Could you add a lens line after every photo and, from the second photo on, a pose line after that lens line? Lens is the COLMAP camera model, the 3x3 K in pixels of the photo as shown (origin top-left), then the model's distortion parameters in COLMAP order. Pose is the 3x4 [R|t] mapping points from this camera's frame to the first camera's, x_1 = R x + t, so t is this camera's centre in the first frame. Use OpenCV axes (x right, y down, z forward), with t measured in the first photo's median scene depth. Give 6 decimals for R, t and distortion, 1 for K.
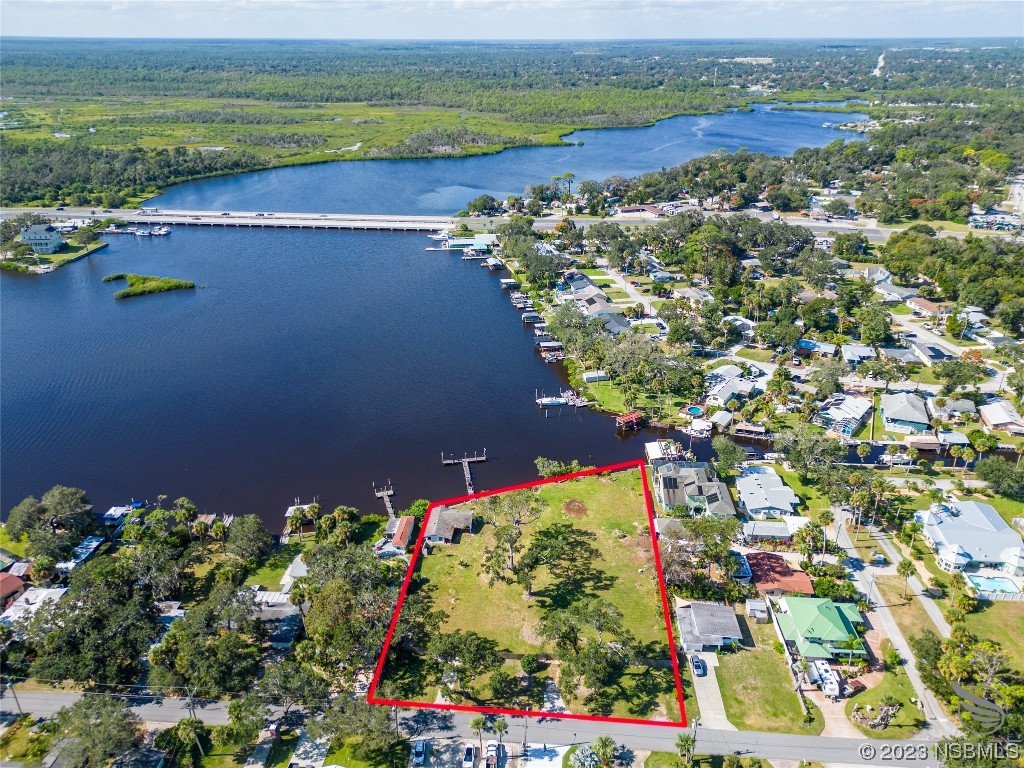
lens RADIAL K [[720.9, 0, 508.9], [0, 720.9, 384.3], [0, 0, 1]] dist [0.062586, -0.057511]
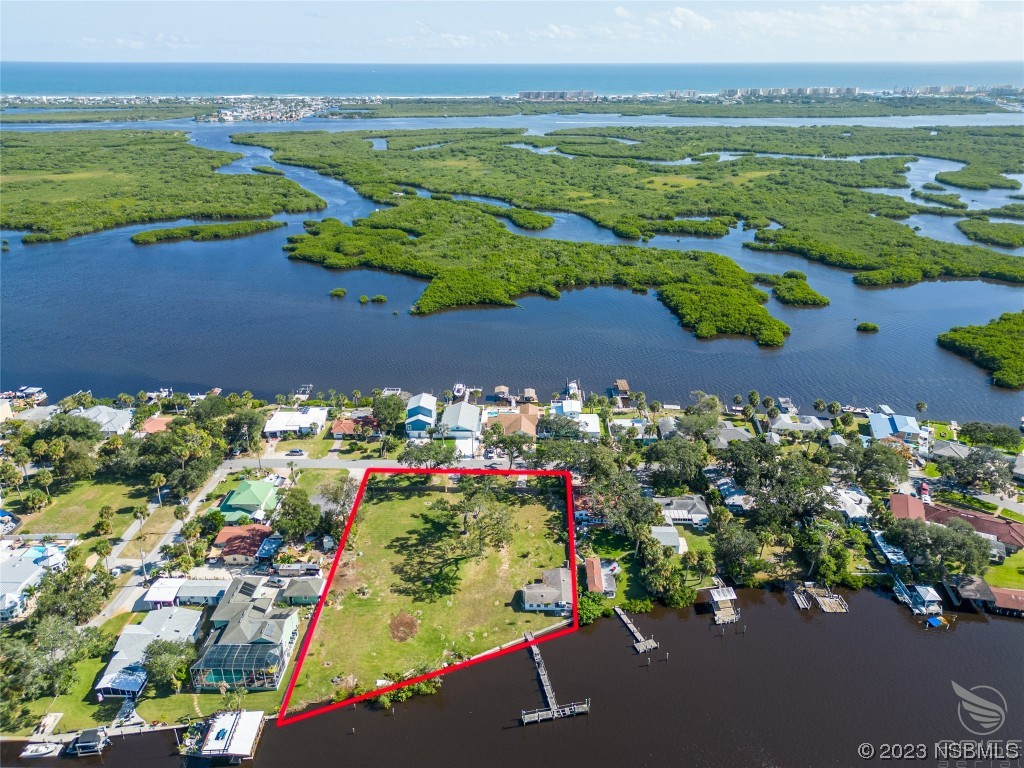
lens RADIAL K [[720.9, 0, 508.9], [0, 720.9, 384.3], [0, 0, 1]] dist [0.062586, -0.057511]
pose [[-0.999078, 0.018672, -0.038668, -0.000859], [-0.017237, 0.650387, 0.759408, -0.461147], [0.039329, 0.759374, -0.649465, 0.964152]]
